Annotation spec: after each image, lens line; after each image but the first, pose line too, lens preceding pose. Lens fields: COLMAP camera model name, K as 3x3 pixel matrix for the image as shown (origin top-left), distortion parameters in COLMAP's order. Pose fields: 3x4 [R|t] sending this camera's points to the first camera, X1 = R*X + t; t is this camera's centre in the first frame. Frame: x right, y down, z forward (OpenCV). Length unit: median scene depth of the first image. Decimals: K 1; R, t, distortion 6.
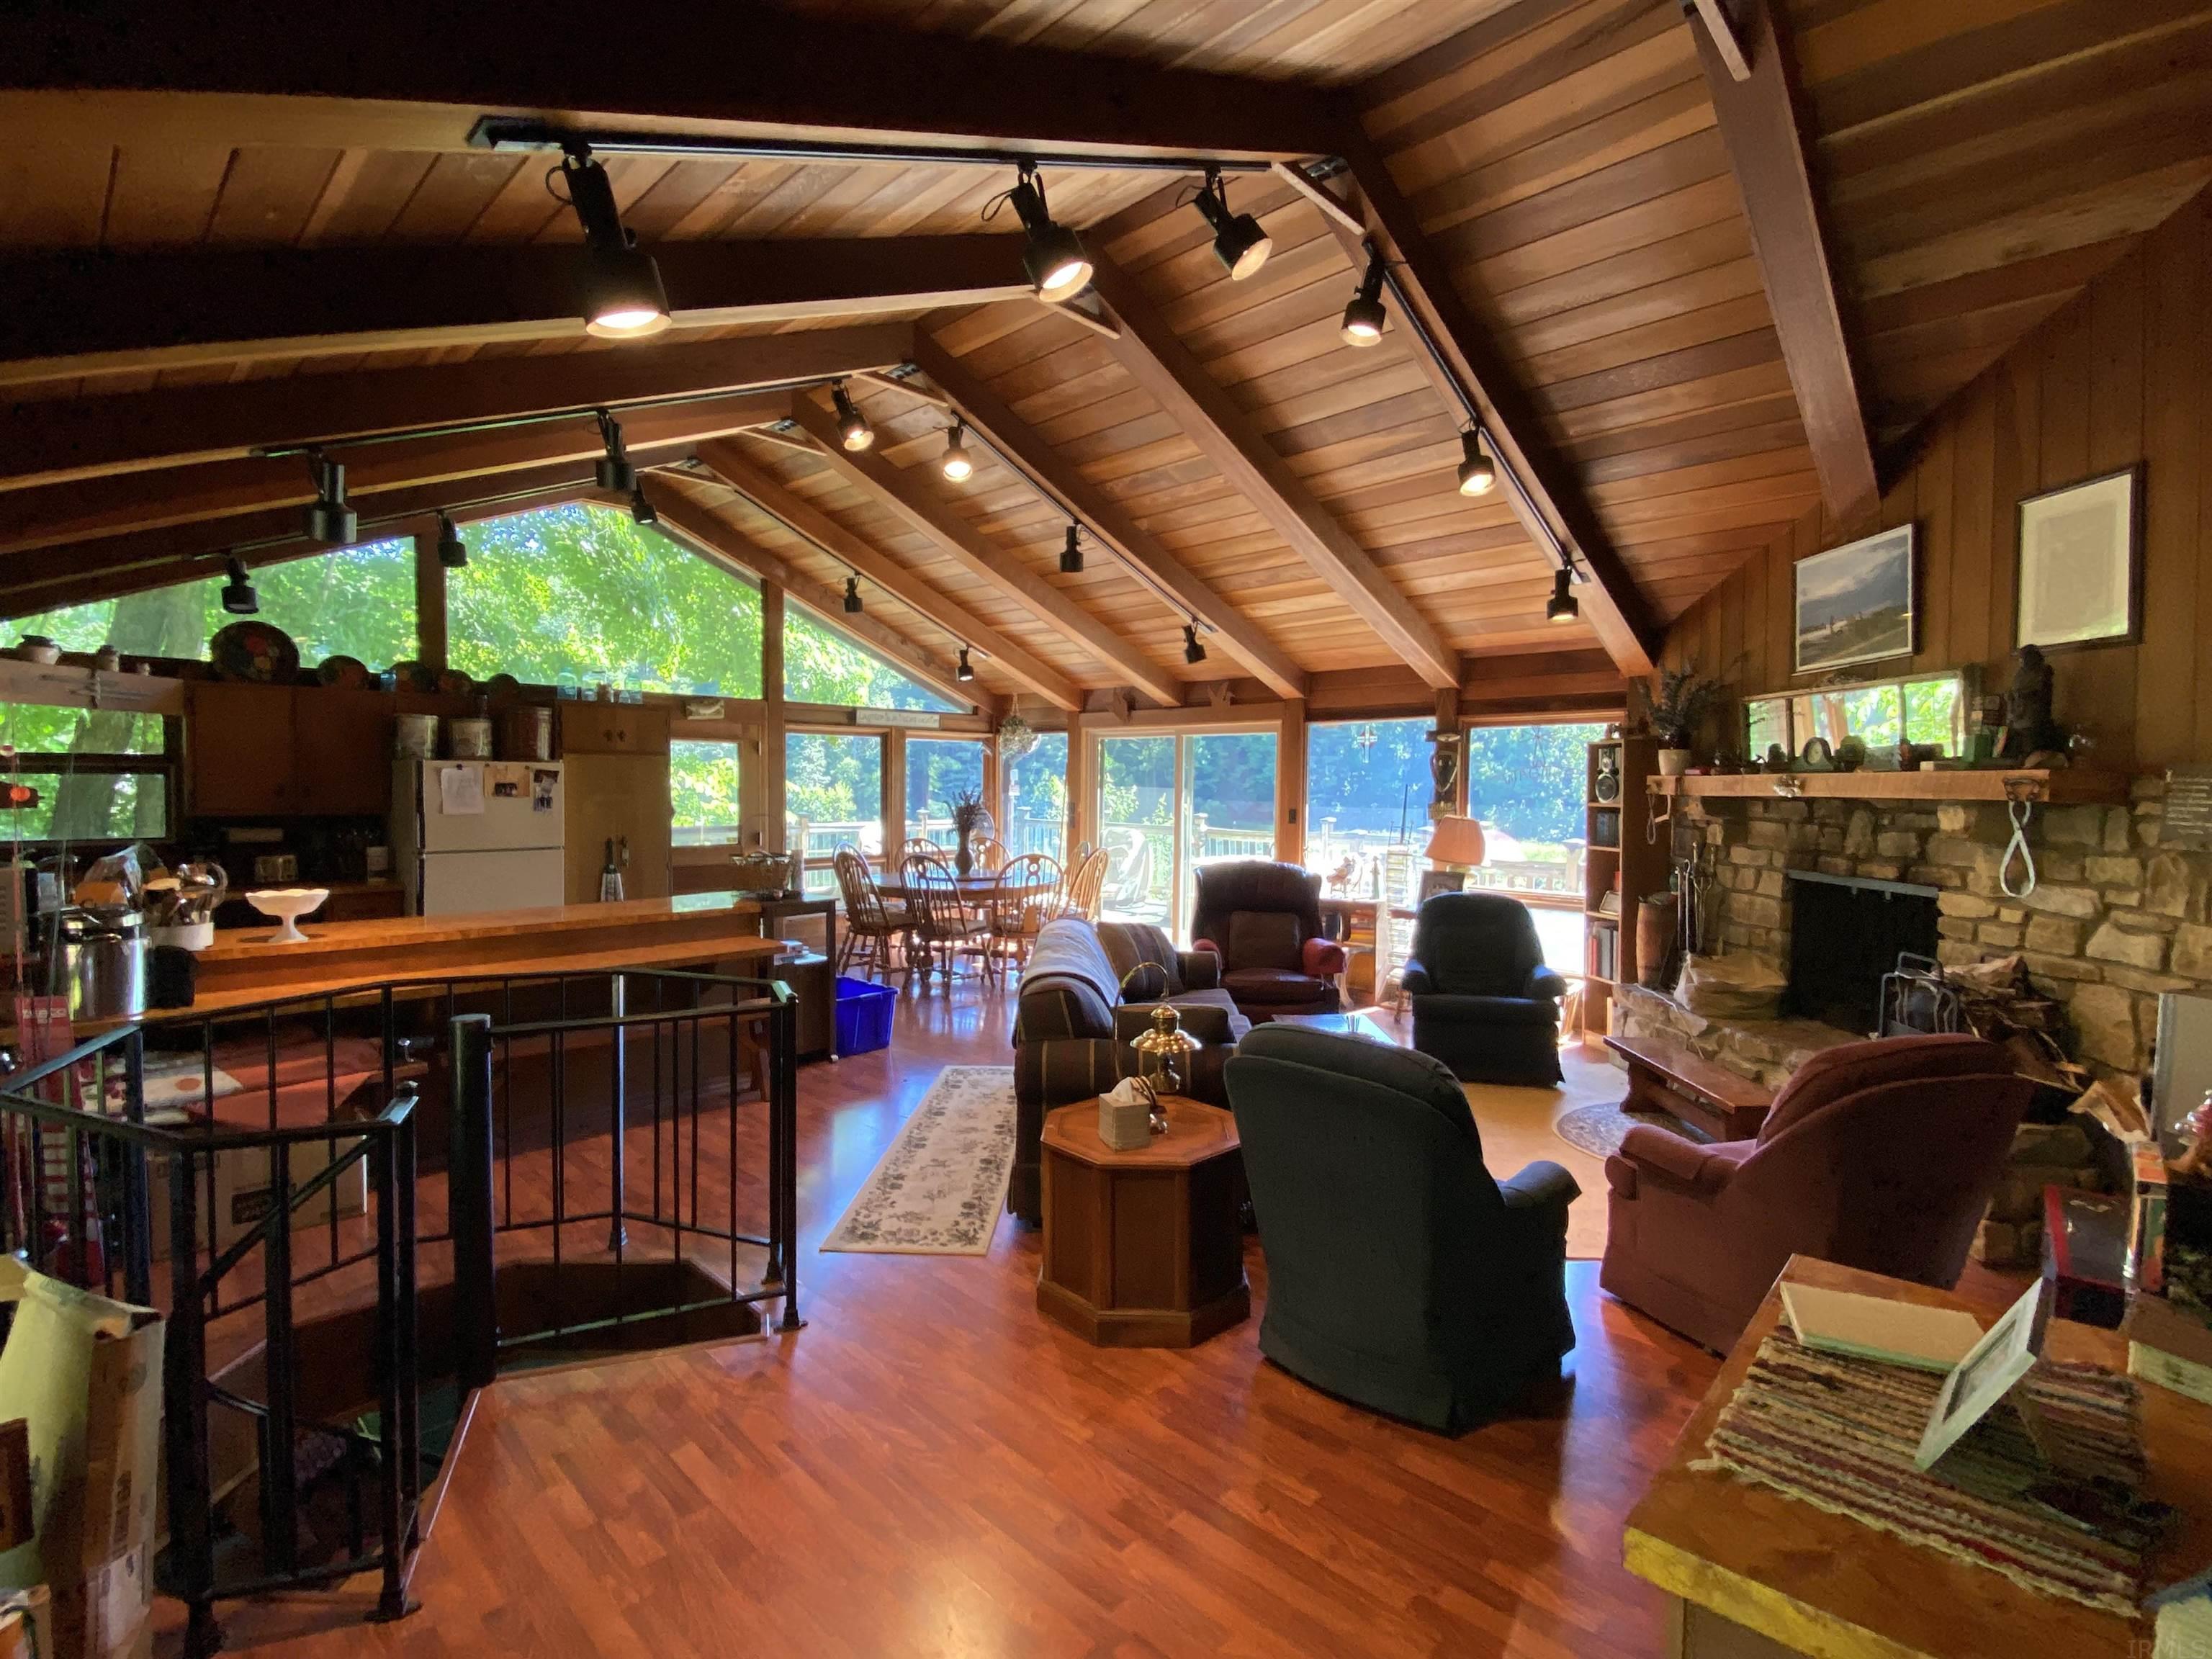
lens RADIAL K [[1030.7, 0, 1106.0], [0, 1030.7, 829.5], [0, 0, 1]] dist [0.001247, -0.014574]
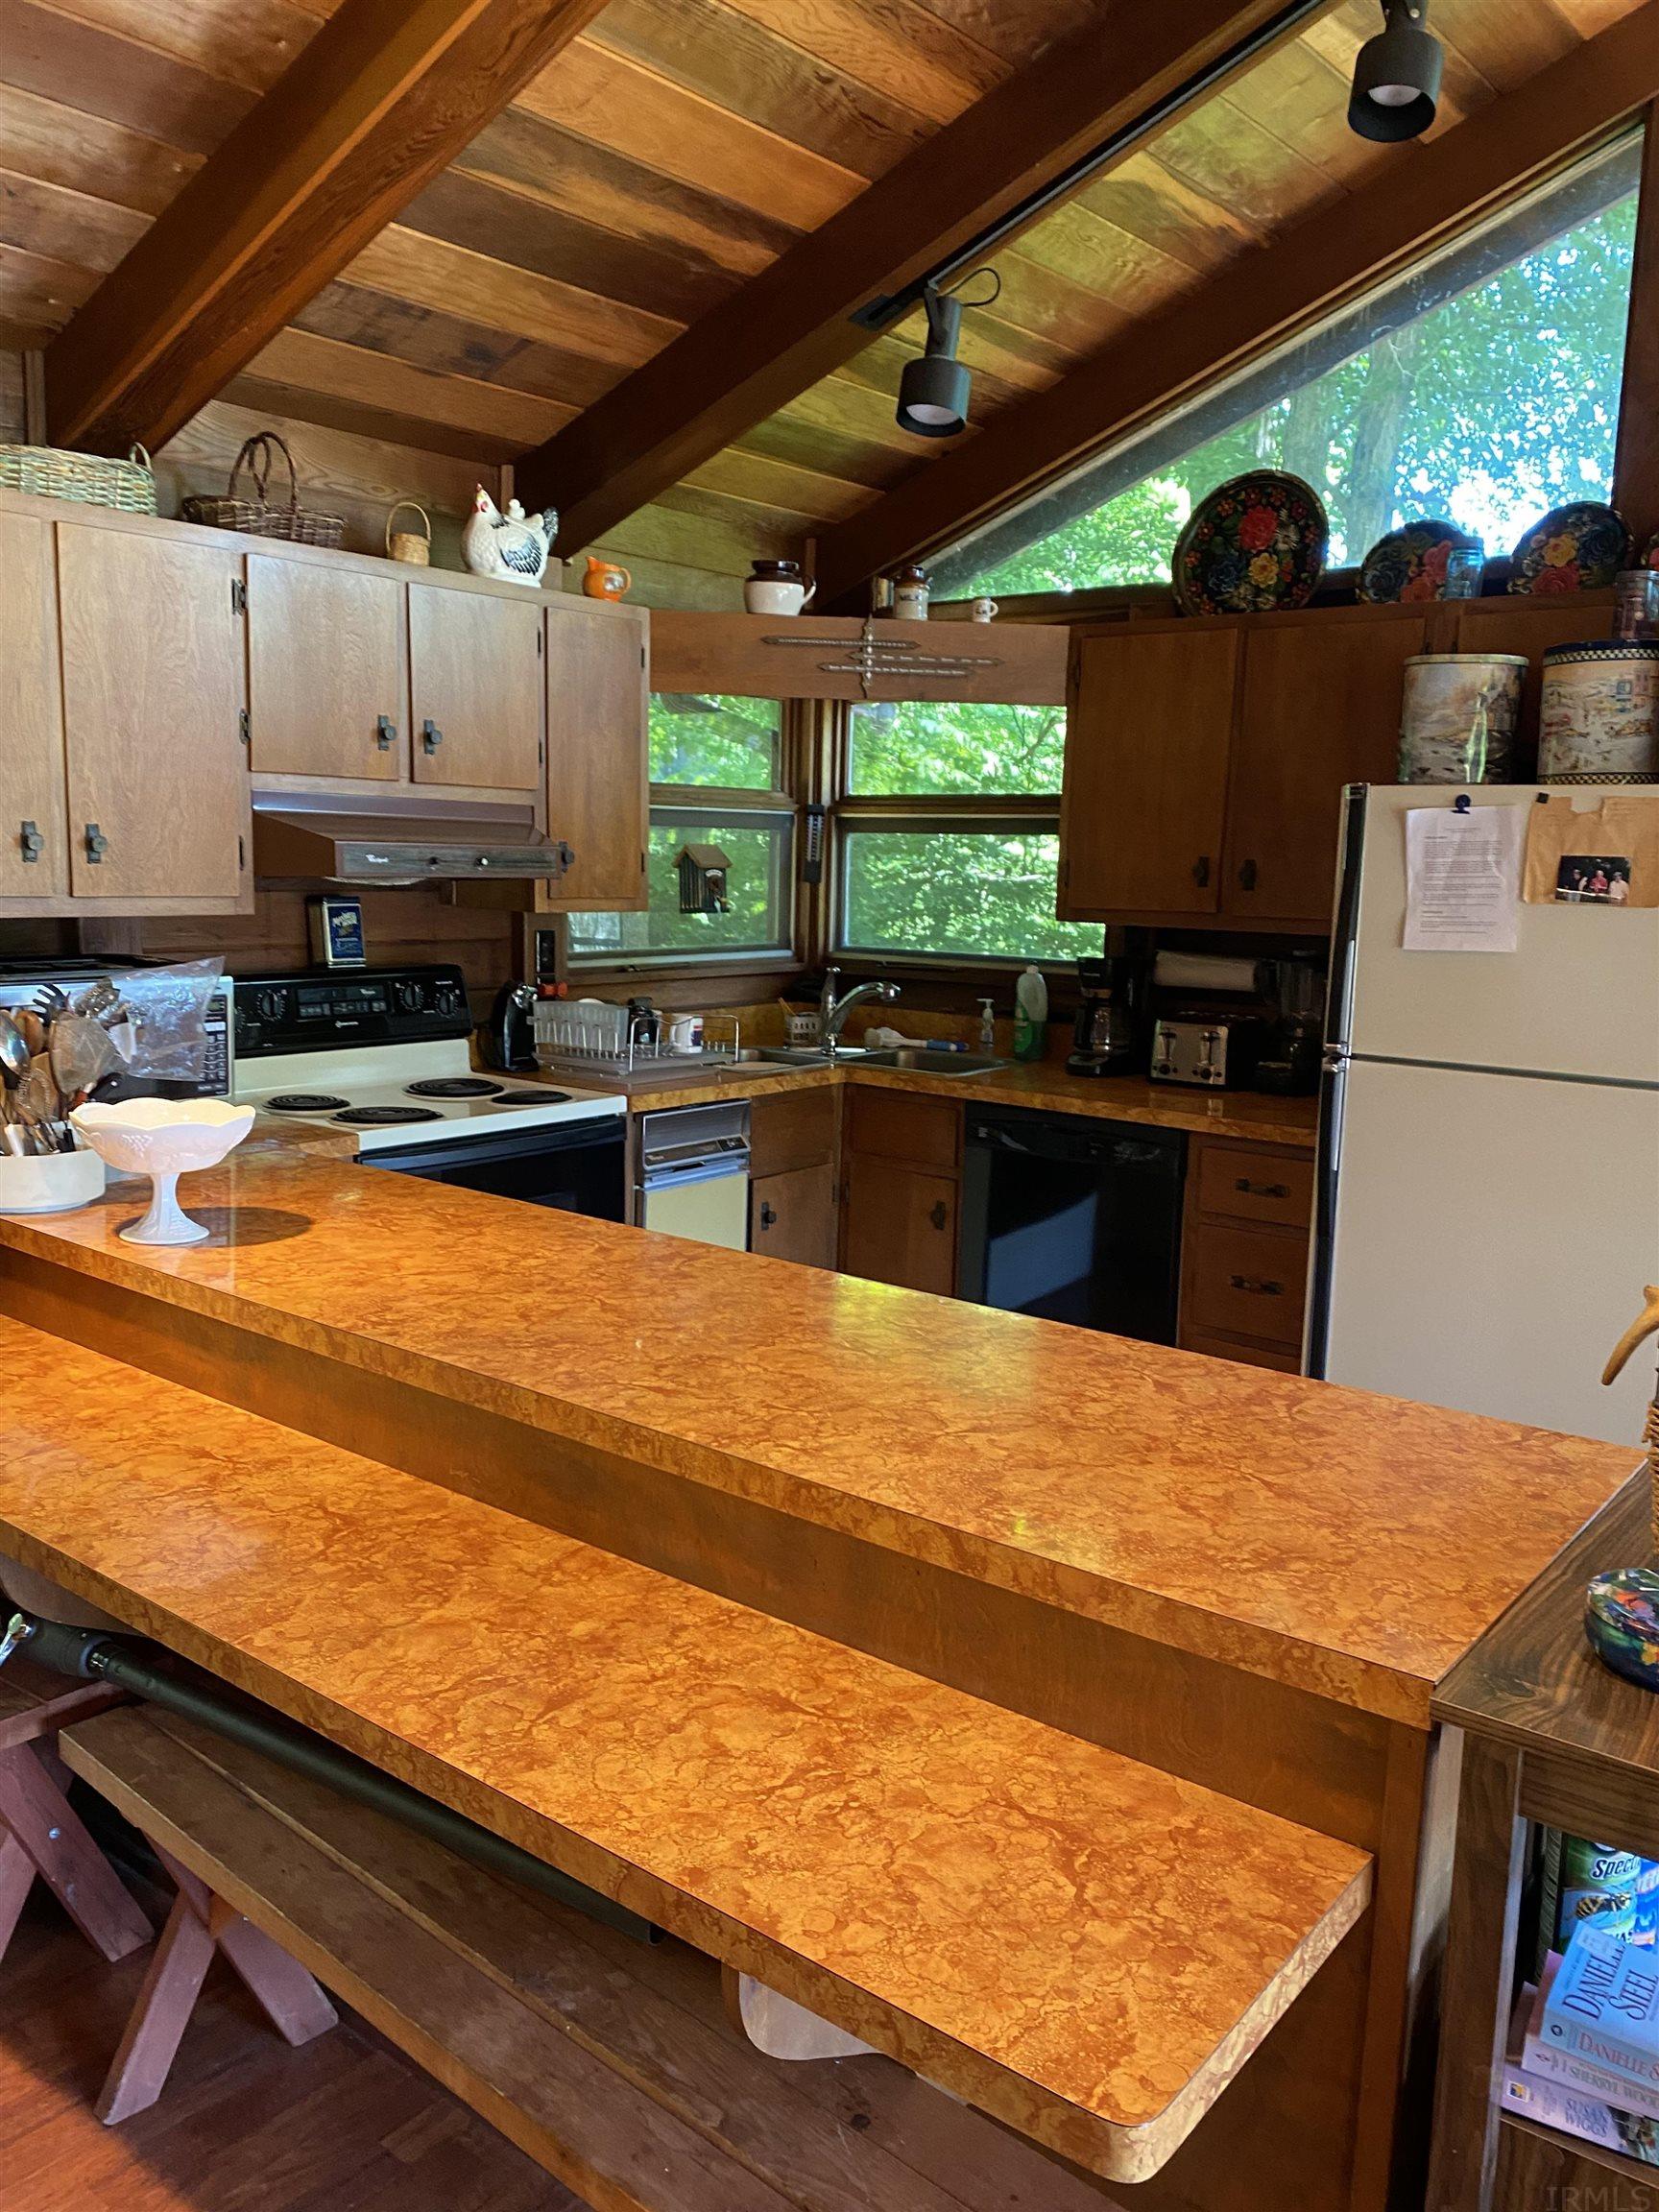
lens RADIAL K [[1690.5, 0, 797.3], [0, 1690.5, 1132.5], [0, 0, 1]] dist [0.052871, -0.101053]
pose [[0.072641, 0.159346, -0.984547, -0.127934], [-0.066294, 0.985743, 0.154649, -0.035905], [0.995152, 0.054036, 0.082169, 0.977415]]
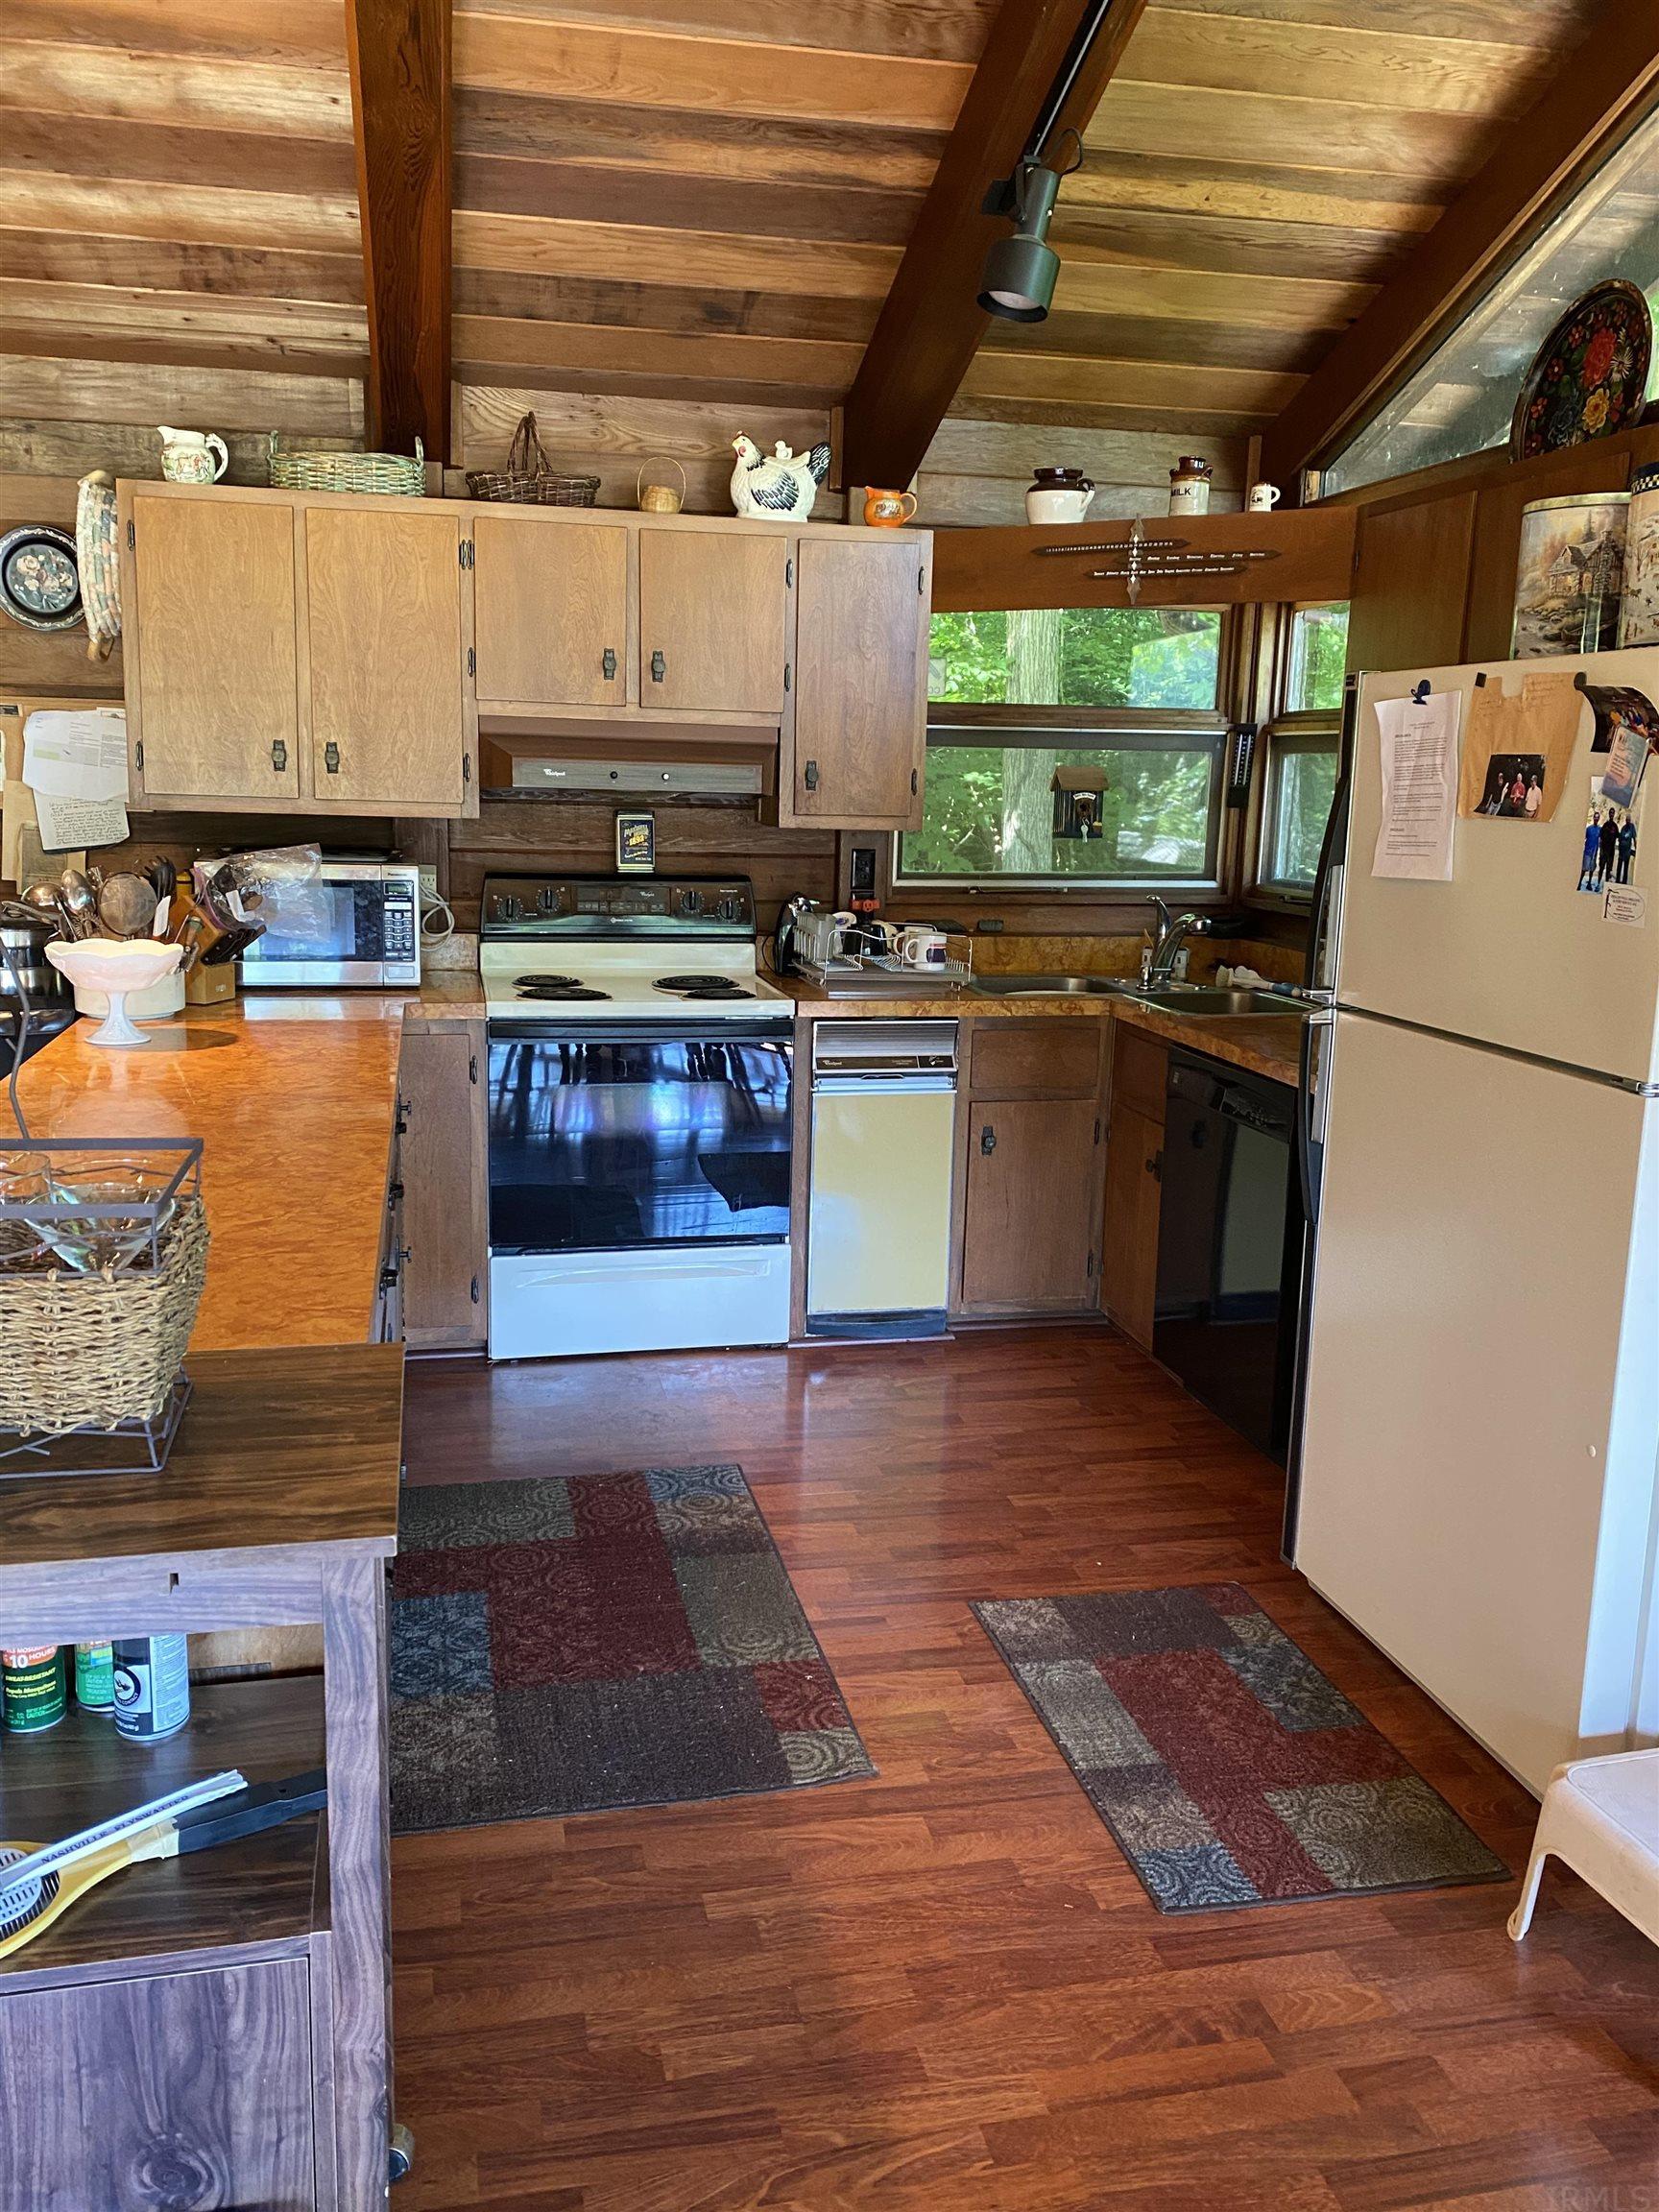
lens RADIAL K [[1705.0, 0, 829.5], [0, 1705.0, 1106.0], [0, 0, 1]] dist [0.035970, -0.045393]
pose [[-0.563192, 0.137411, -0.814820, -0.237700], [-0.064422, 0.975774, 0.209082, -0.051703], [0.823811, 0.170246, -0.540696, 1.463207]]
